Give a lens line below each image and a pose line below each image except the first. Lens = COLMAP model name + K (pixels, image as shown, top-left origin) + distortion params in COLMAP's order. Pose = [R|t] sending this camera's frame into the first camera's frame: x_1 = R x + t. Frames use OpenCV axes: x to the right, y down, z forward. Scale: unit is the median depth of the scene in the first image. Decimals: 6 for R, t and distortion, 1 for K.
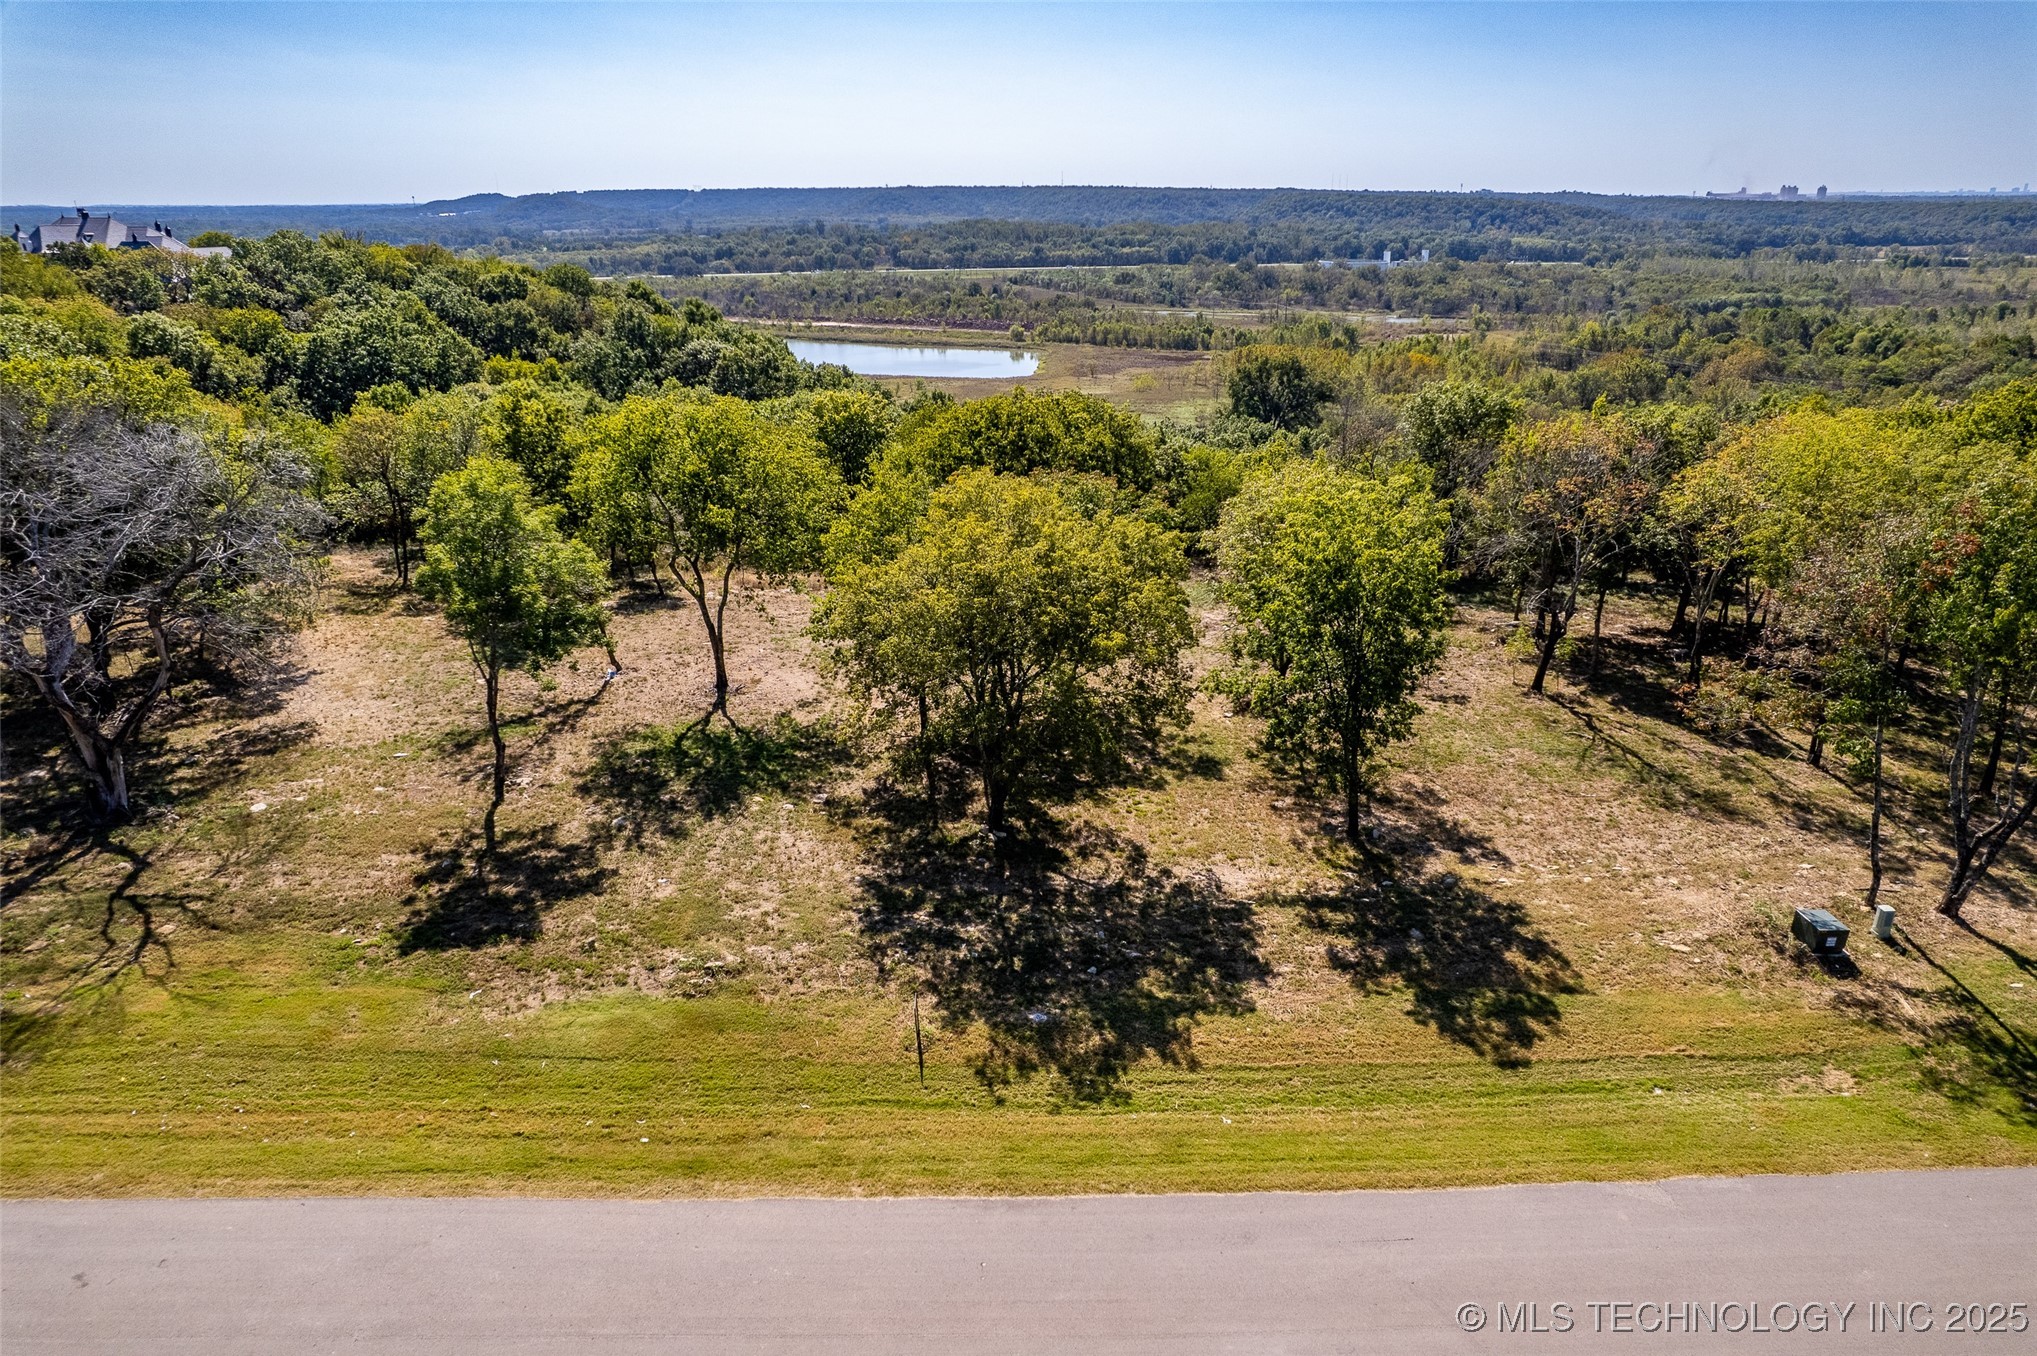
lens RADIAL K [[1301.3, 0, 1023.3], [0, 1301.3, 684.8], [0, 0, 1]] dist [-0.072611, 0.063470]
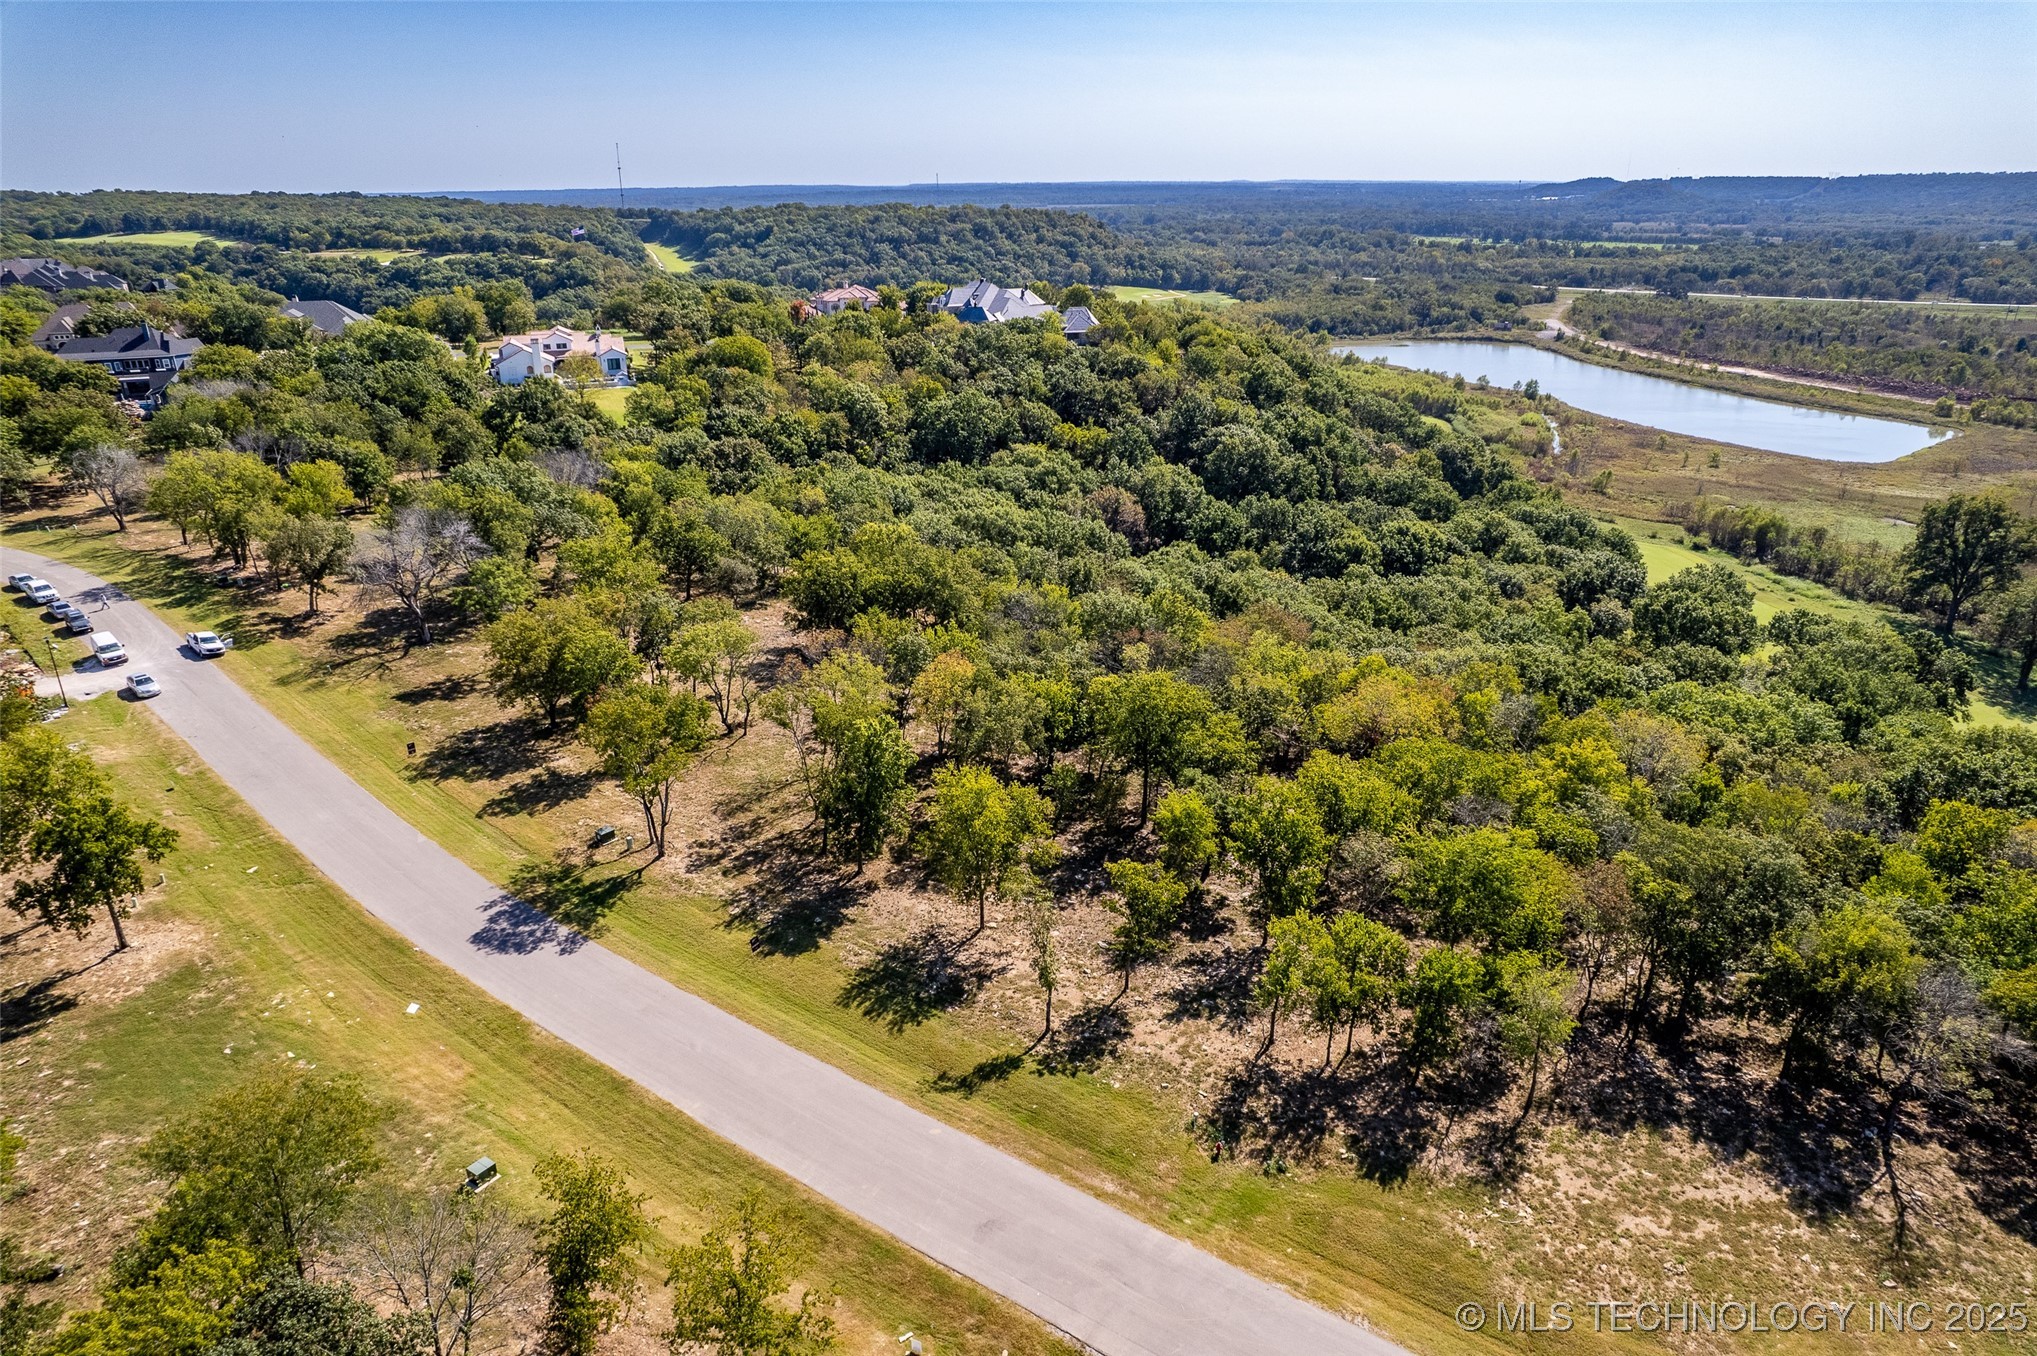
lens RADIAL K [[1301.3, 0, 1025.3], [0, 1301.3, 686.9], [0, 0, 1]] dist [-0.072611, 0.063470]
pose [[0.710386, 0.258042, -0.654802, 0.172294], [-0.247165, 0.962574, 0.111181, -0.036139], [0.658985, 0.082863, 0.747578, -0.026356]]
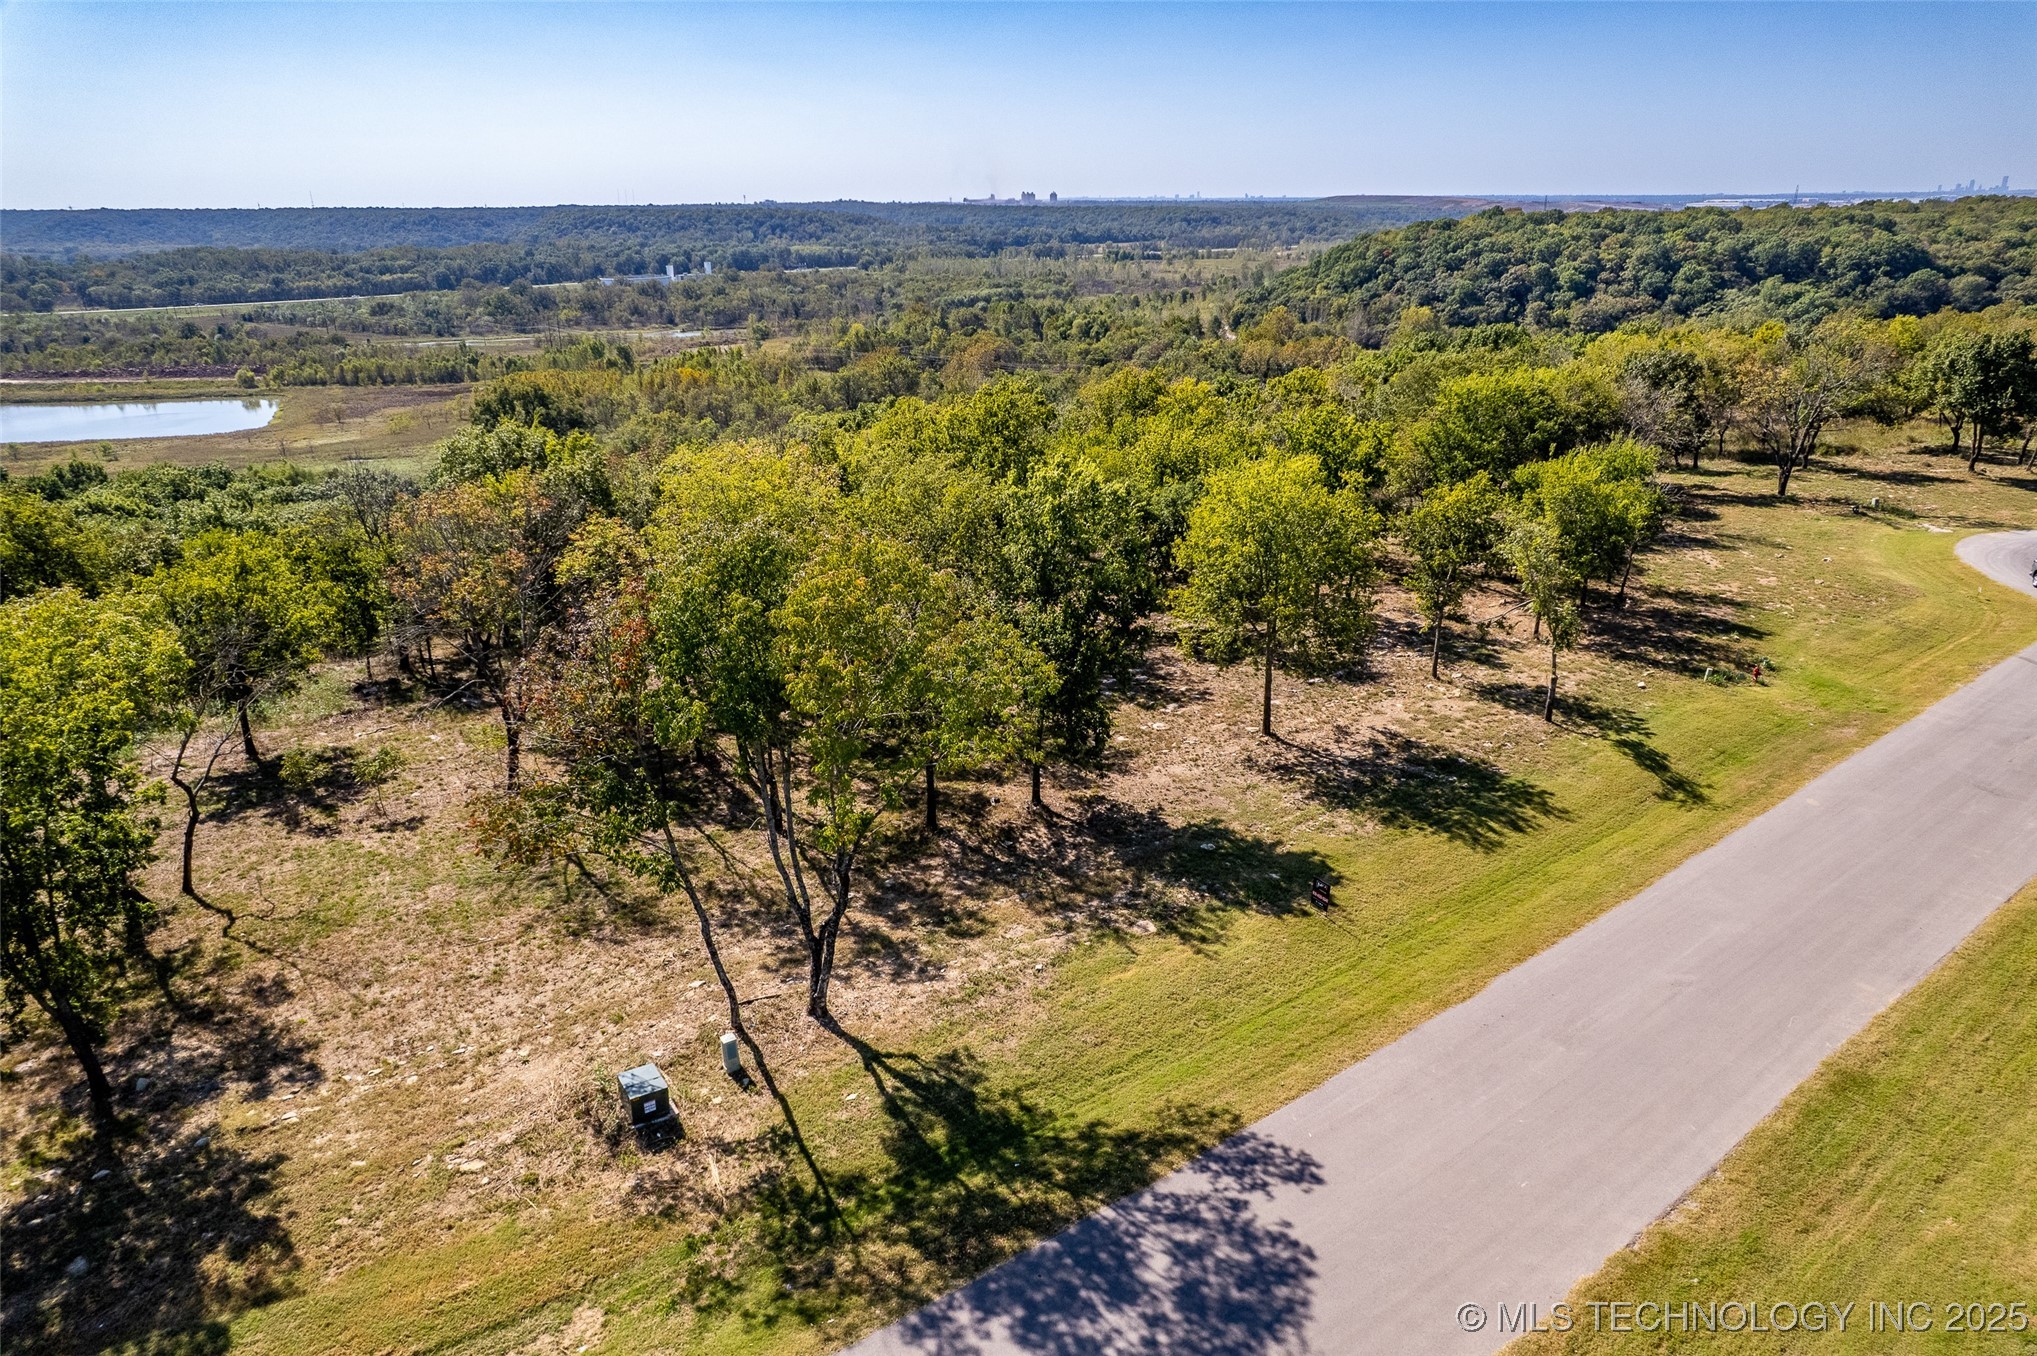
lens RADIAL K [[1301.3, 0, 1030.0], [0, 1301.3, 685.3], [0, 0, 1]] dist [-0.072611, 0.063470]
pose [[0.874747, -0.176523, 0.451284, 0.030446], [0.180567, 0.982958, 0.034489, -0.003048], [-0.449681, 0.051318, 0.891714, 0.007493]]
